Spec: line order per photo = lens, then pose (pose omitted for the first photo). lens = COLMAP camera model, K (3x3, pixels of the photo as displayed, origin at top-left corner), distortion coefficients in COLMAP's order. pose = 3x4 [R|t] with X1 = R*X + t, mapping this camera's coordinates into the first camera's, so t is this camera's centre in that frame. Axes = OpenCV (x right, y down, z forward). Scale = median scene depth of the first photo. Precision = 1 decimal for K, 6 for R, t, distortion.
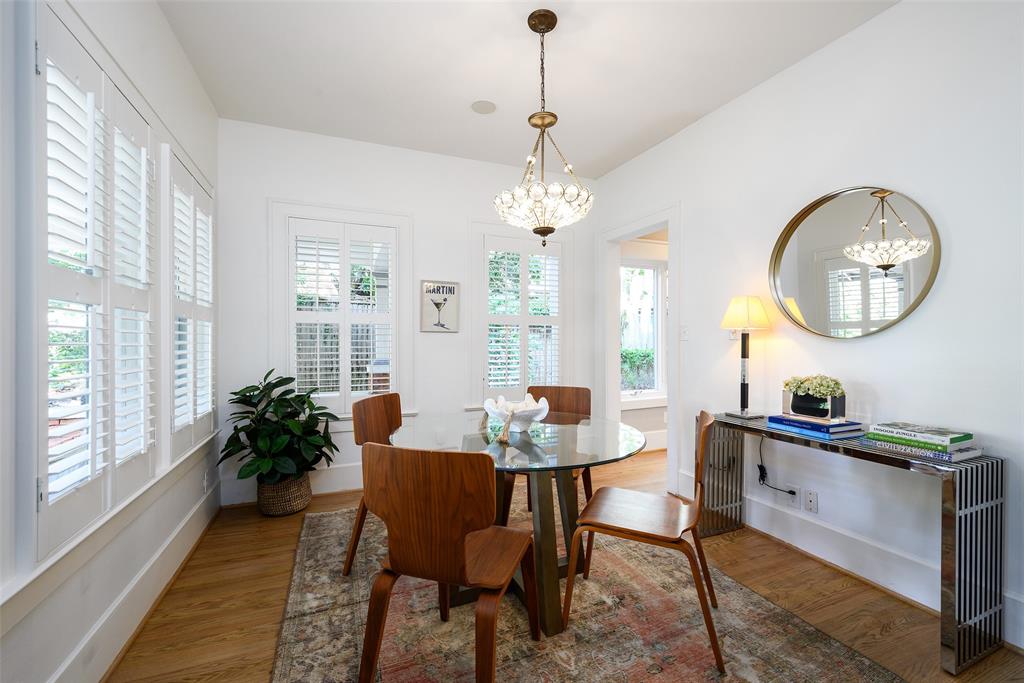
lens RADIAL K [[448.2, 0, 529.2], [0, 448.2, 340.2], [0, 0, 1]] dist [-0.002022, 0.000907]
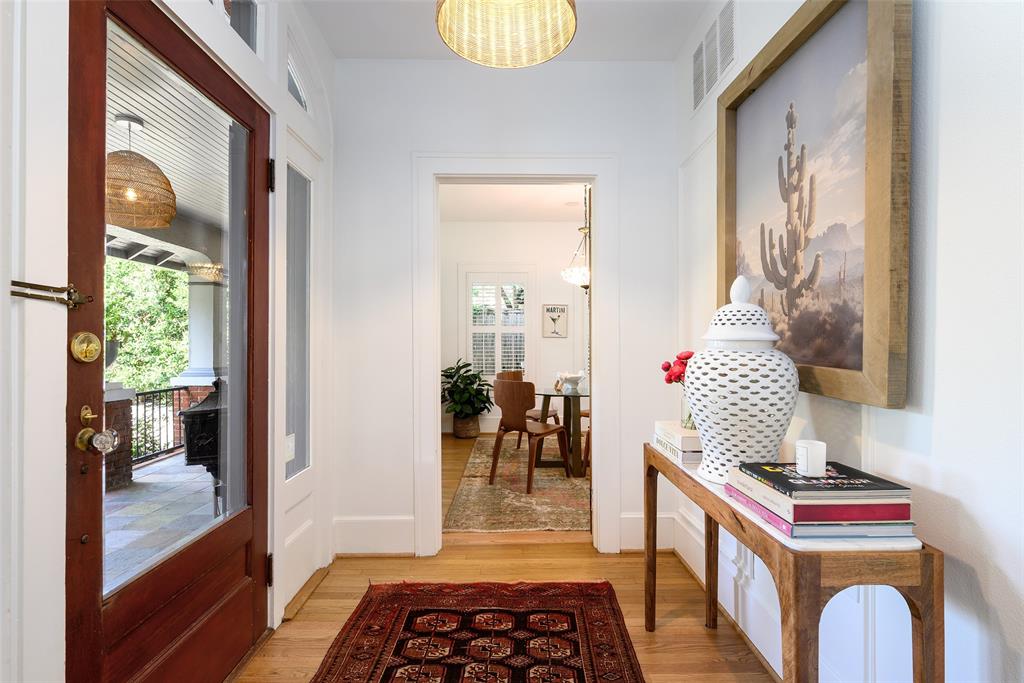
lens RADIAL K [[467.3, 0, 511.0], [0, 467.3, 341.6], [0, 0, 1]] dist [-0.000327, 0.000394]
pose [[0.922461, 0.002931, -0.386080, 0.337629], [-0.003539, 0.999993, -0.000865, -0.001433], [0.386075, 0.002164, 0.922465, -0.652236]]
